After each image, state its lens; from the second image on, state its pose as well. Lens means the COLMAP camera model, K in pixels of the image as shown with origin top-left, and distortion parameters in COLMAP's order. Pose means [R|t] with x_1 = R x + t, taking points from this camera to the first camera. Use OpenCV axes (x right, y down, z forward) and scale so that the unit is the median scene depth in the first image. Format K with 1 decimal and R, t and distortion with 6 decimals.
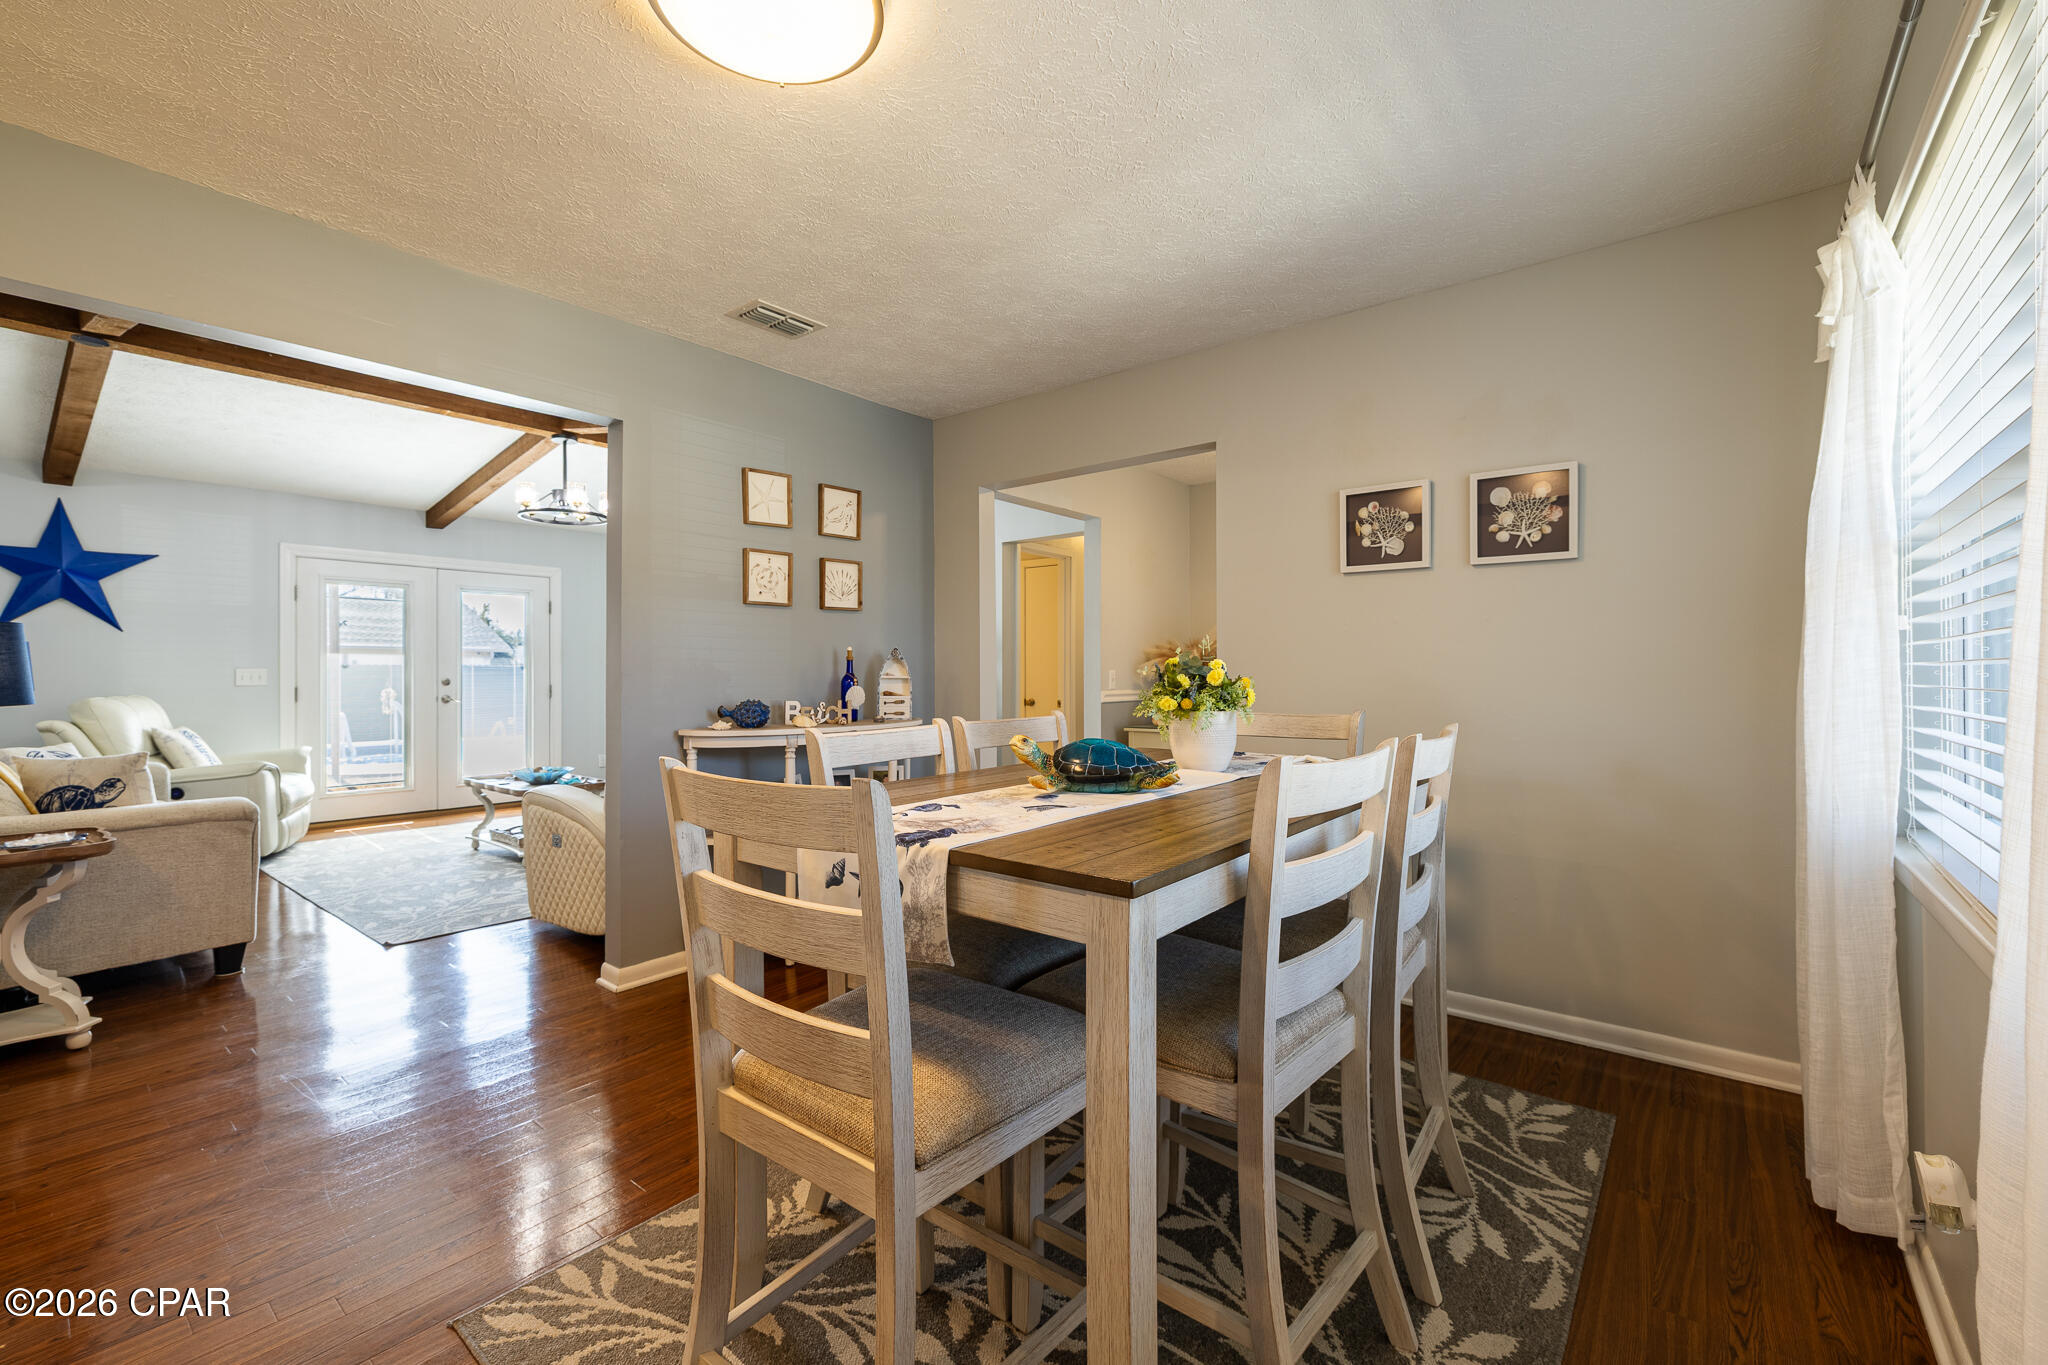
lens RADIAL K [[859.1, 0, 1028.3], [0, 859.1, 668.4], [0, 0, 1]] dist [-0.000079, -0.000263]
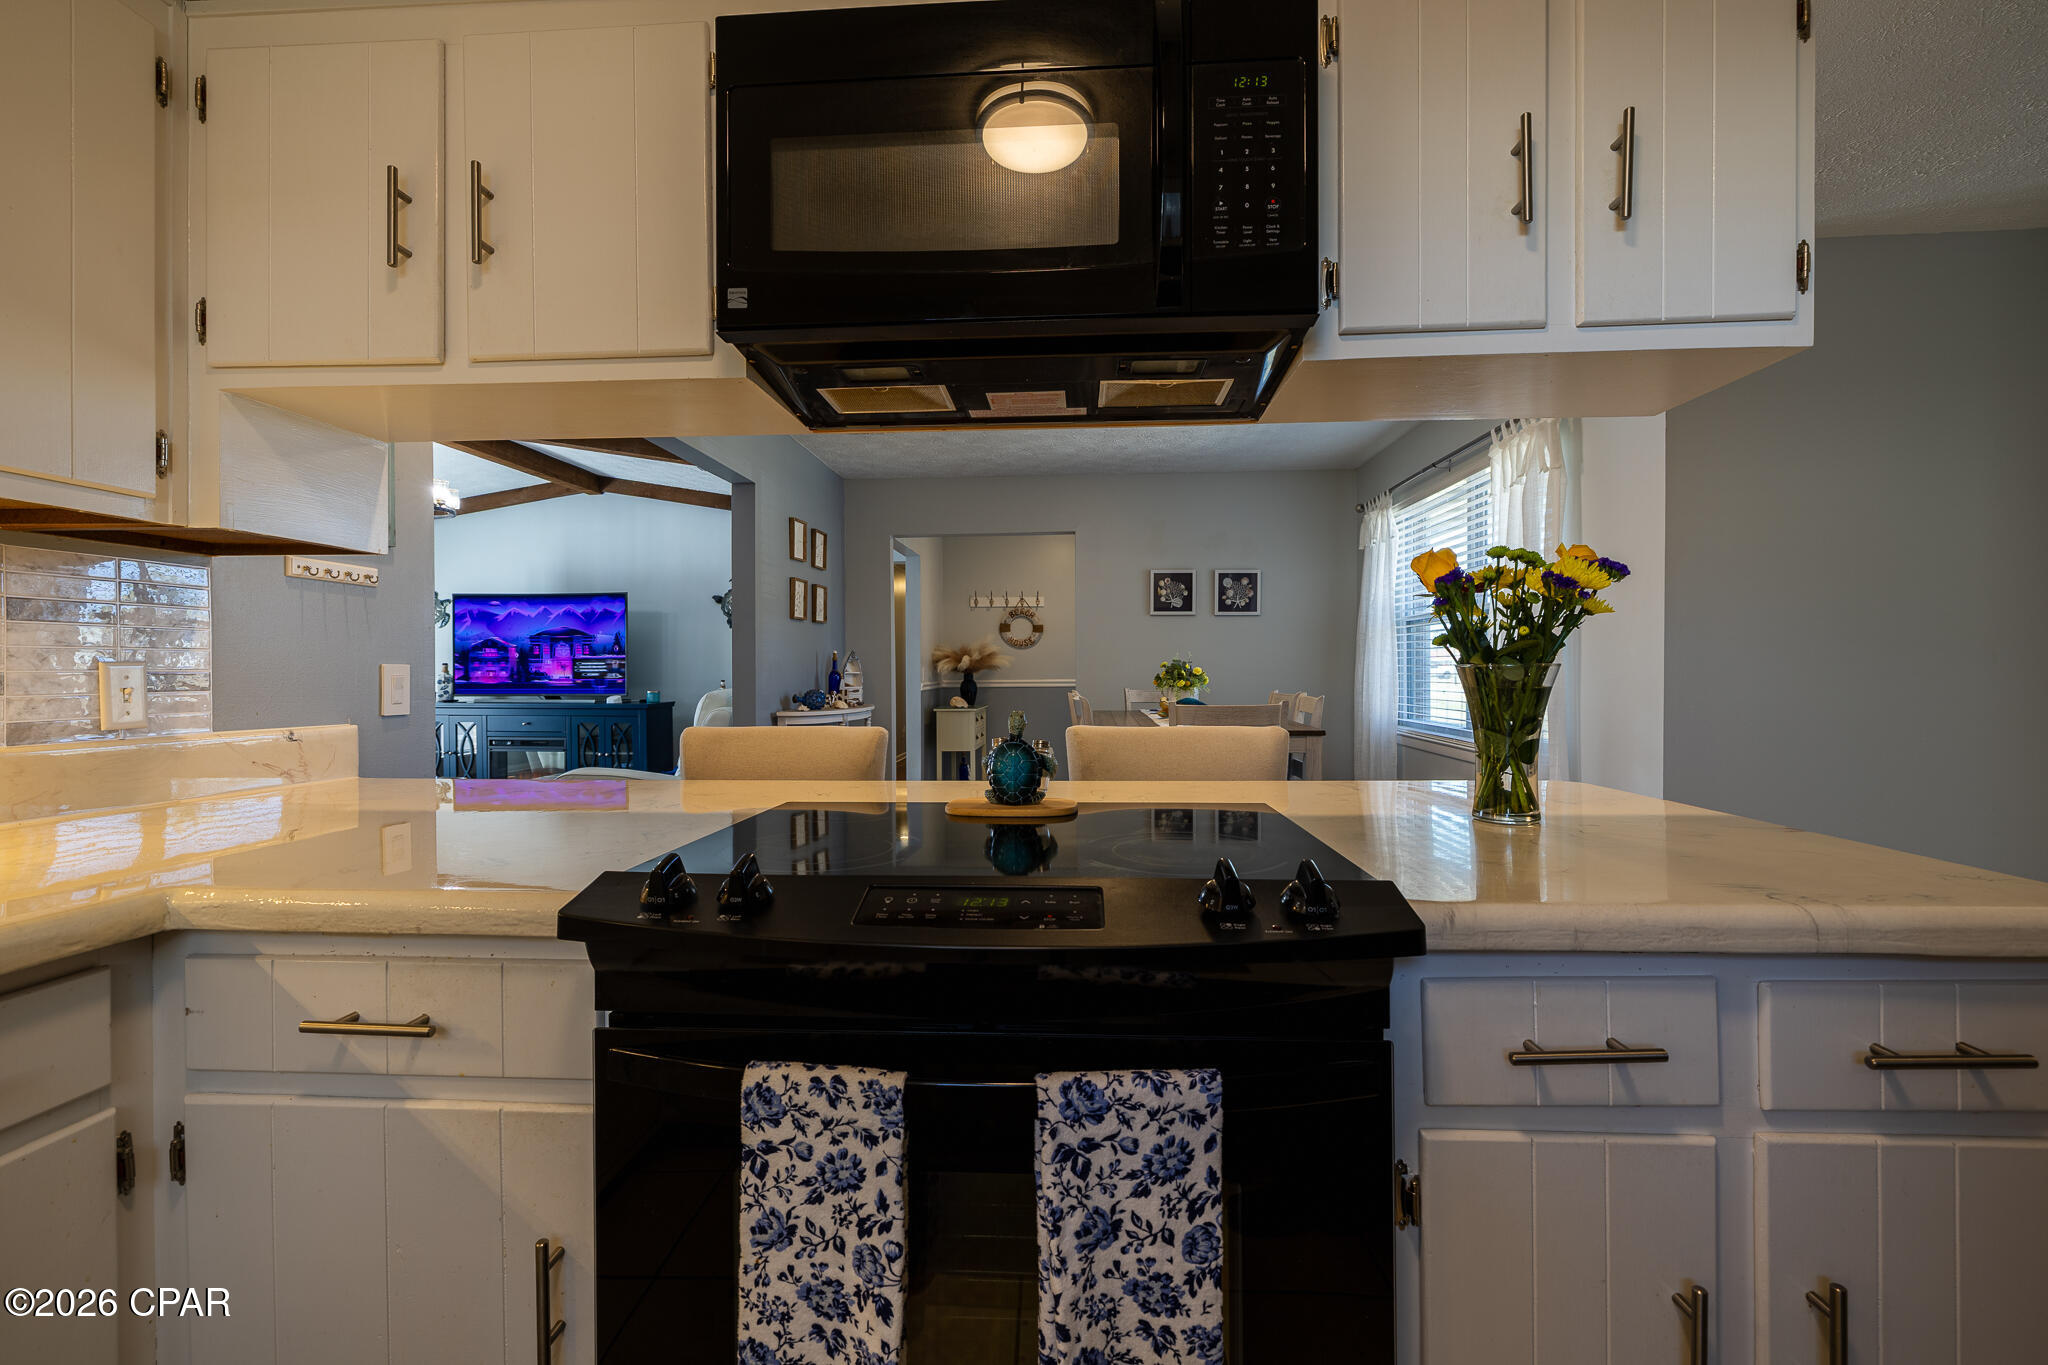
lens RADIAL K [[859.1, 0, 1032.2], [0, 859.1, 677.1], [0, 0, 1]] dist [-0.000079, -0.000263]
pose [[0.814103, -0.007773, 0.580669, -0.830244], [-0.000853, 0.999893, 0.014581, -0.003685], [-0.580720, -0.012366, 0.814009, -0.322949]]
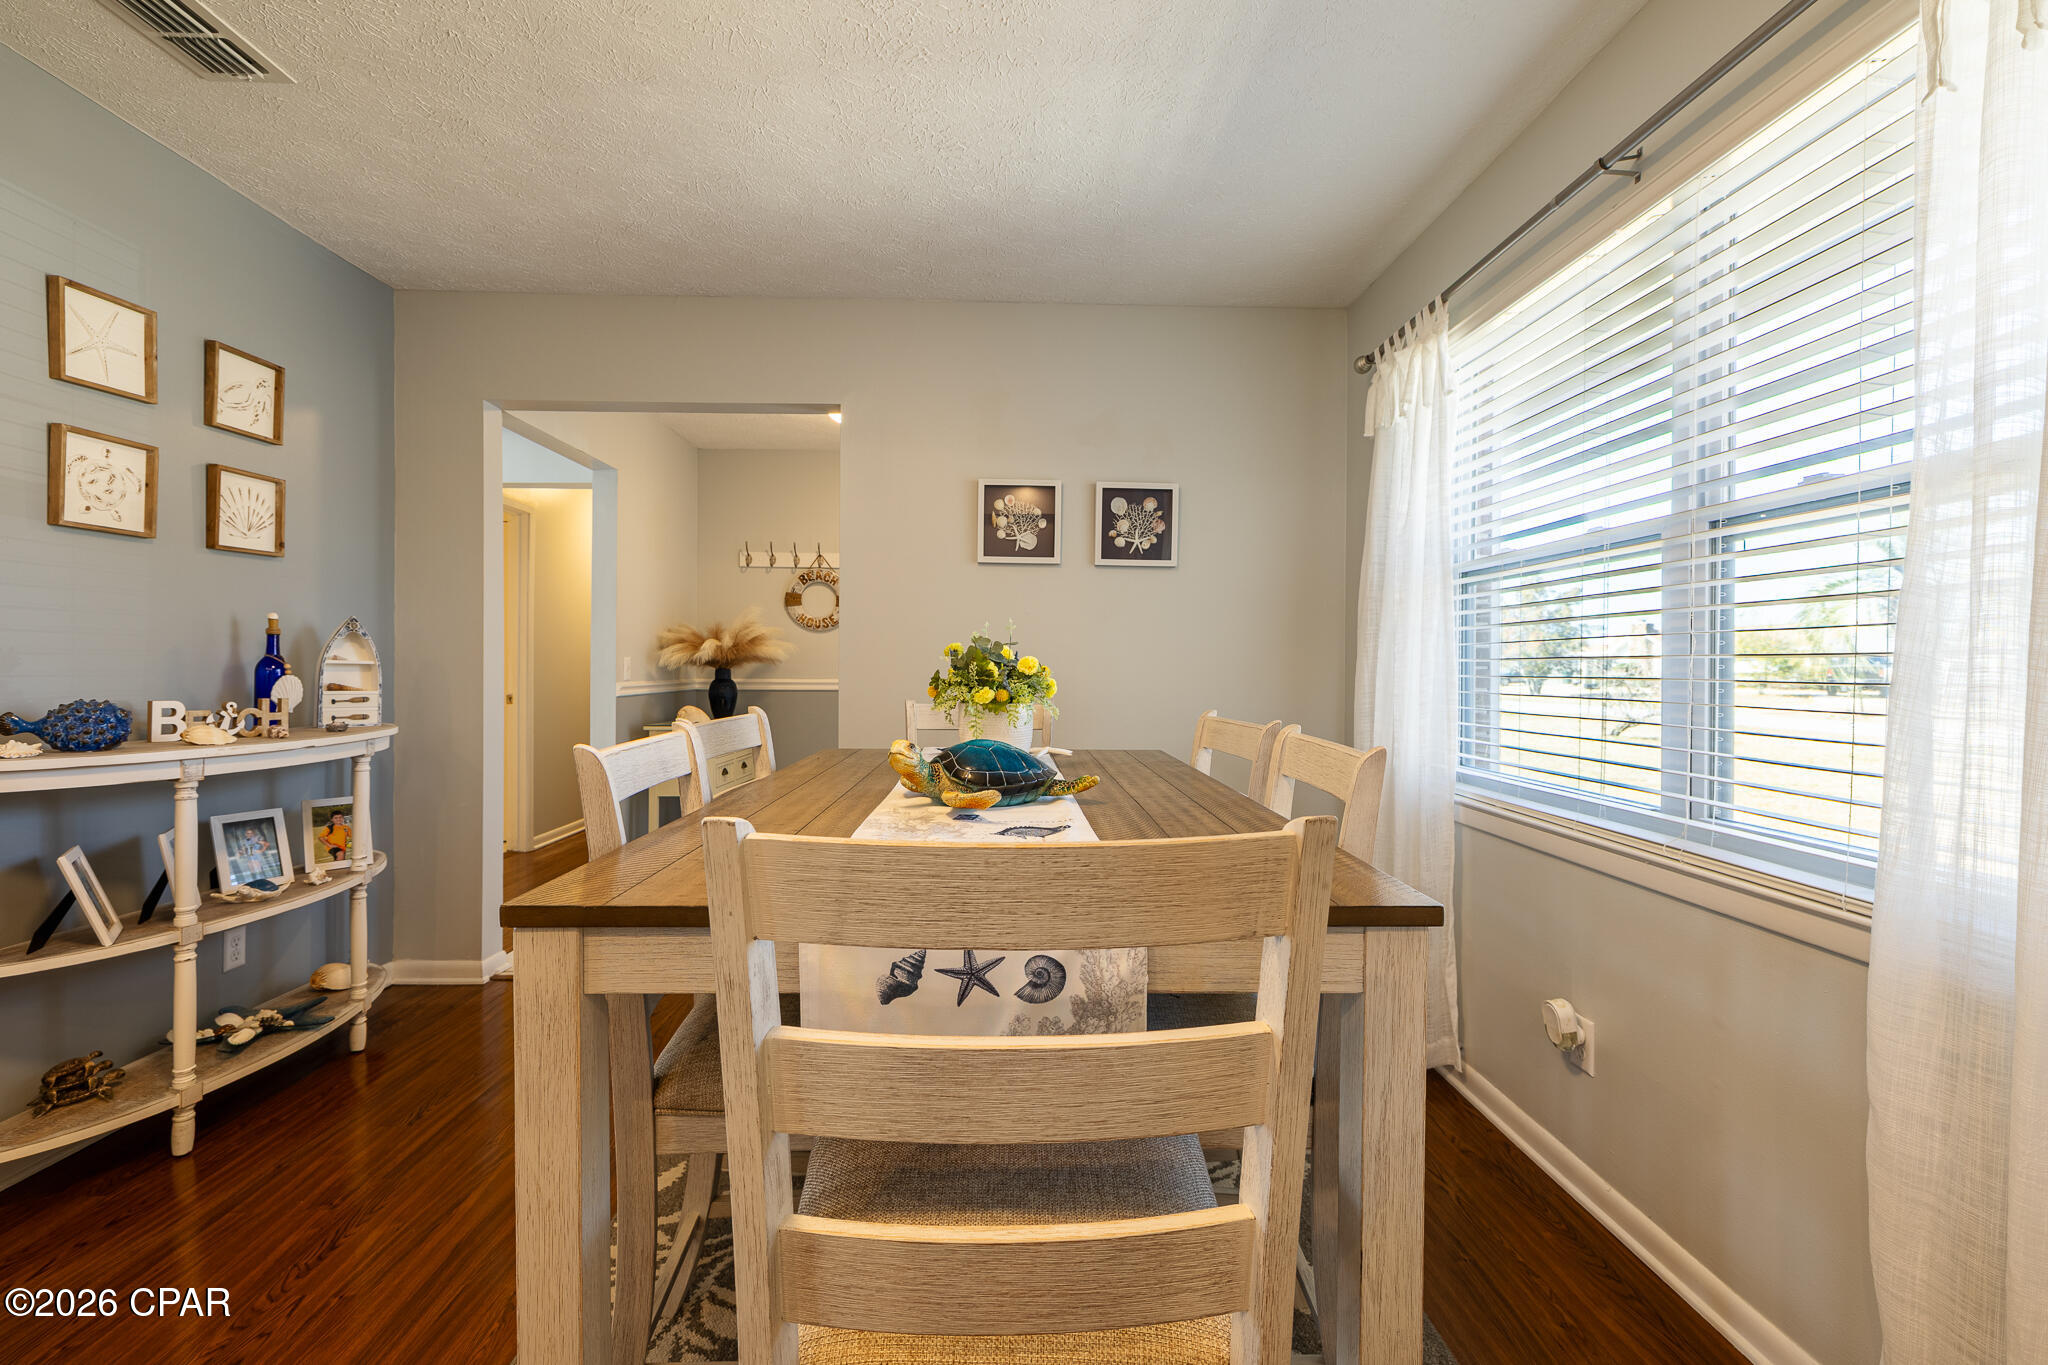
lens RADIAL K [[859.1, 0, 1021.5], [0, 859.1, 669.0], [0, 0, 1]] dist [-0.000079, -0.000263]
pose [[0.761908, 0.005642, 0.647661, -0.219326], [-0.012970, 0.999894, 0.006547, 0.004880], [-0.647556, -0.013388, 0.761900, 0.187460]]
